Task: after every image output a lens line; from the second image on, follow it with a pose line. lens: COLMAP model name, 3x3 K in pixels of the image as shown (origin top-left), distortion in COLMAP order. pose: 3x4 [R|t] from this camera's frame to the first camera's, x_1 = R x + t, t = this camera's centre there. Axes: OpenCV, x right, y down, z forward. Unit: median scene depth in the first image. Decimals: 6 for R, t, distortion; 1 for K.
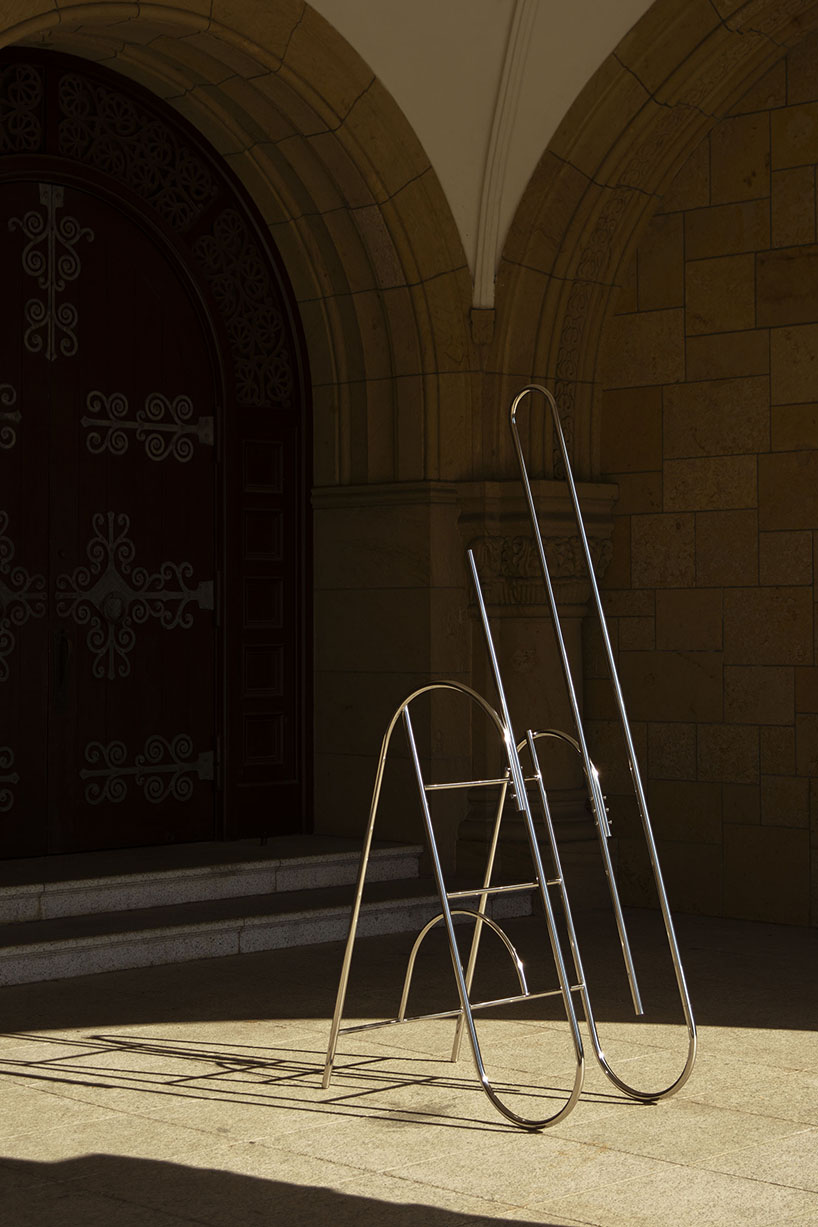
lens RADIAL K [[2015.6, 0, 409.5], [0, 2015.6, 502.1], [0, 0, 1]] dist [-0.010629, 0.183826]
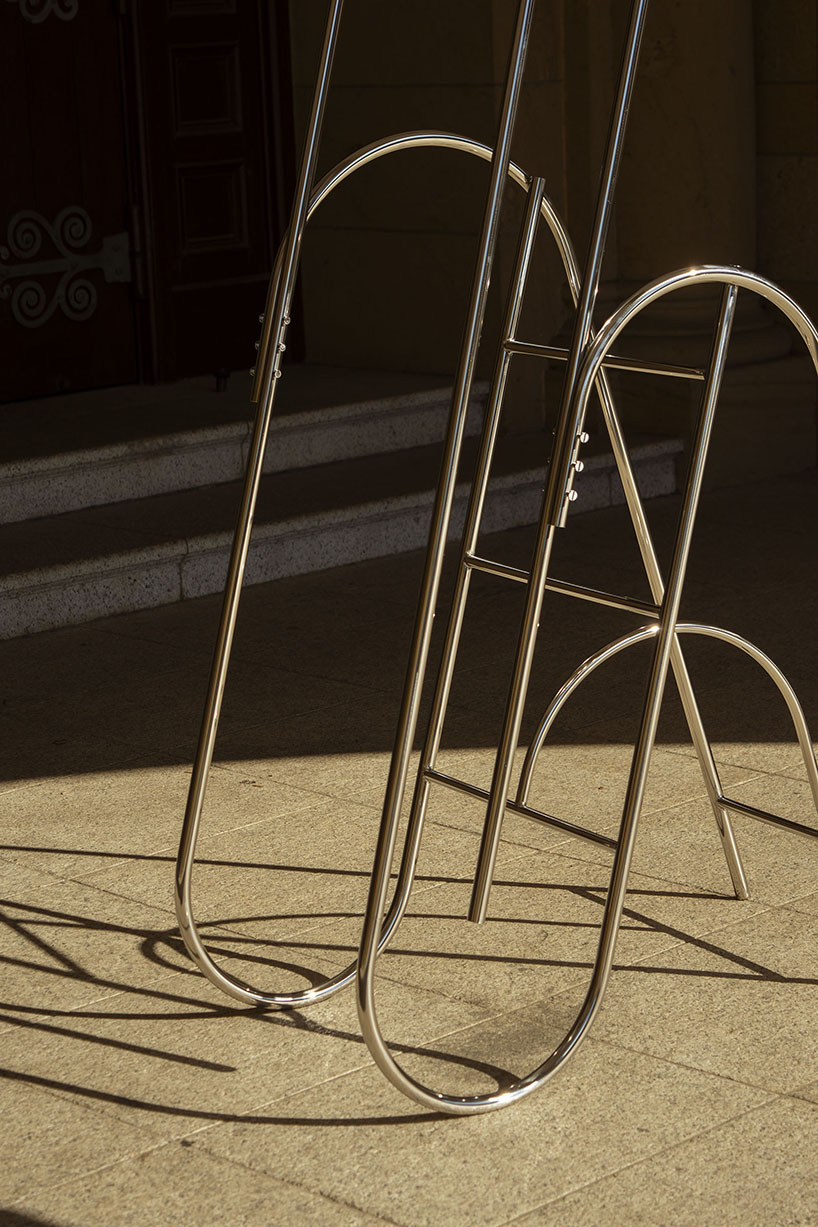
lens RADIAL K [[2792.8, 0, 409.0], [0, 2792.8, 613.5], [0, 0, 1]] dist [0.043359, 0.414989]
pose [[0.999340, -0.031848, -0.017467, -0.004999], [0.035438, 0.960414, 0.276315, 0.008203], [0.007975, -0.276752, 0.960908, 0.198413]]
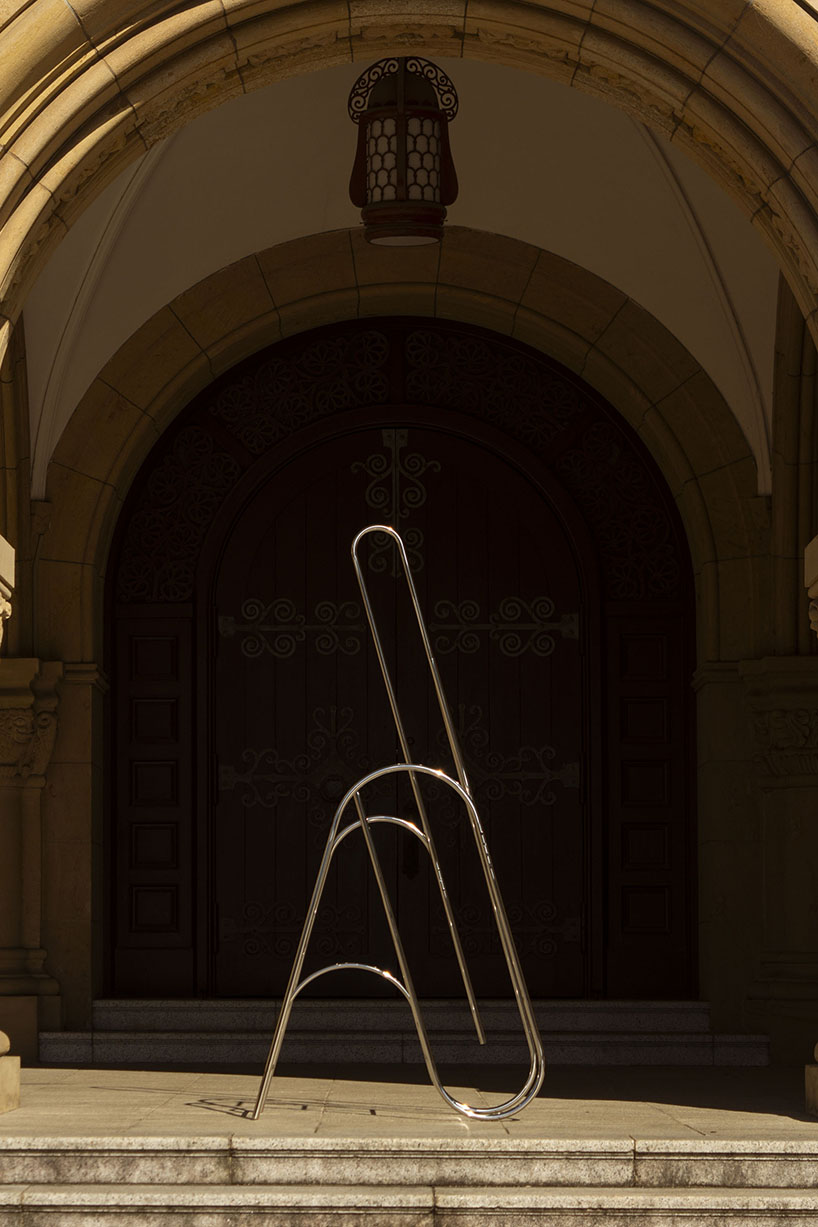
lens RADIAL K [[2792.8, 0, 409.0], [0, 2792.8, 613.5], [0, 0, 1]] dist [0.043359, 0.414989]
pose [[0.777929, -0.063908, -0.625093, 0.842602], [0.041778, 0.997874, -0.050027, 0.032514], [0.626961, 0.012802, 0.778945, -0.267186]]
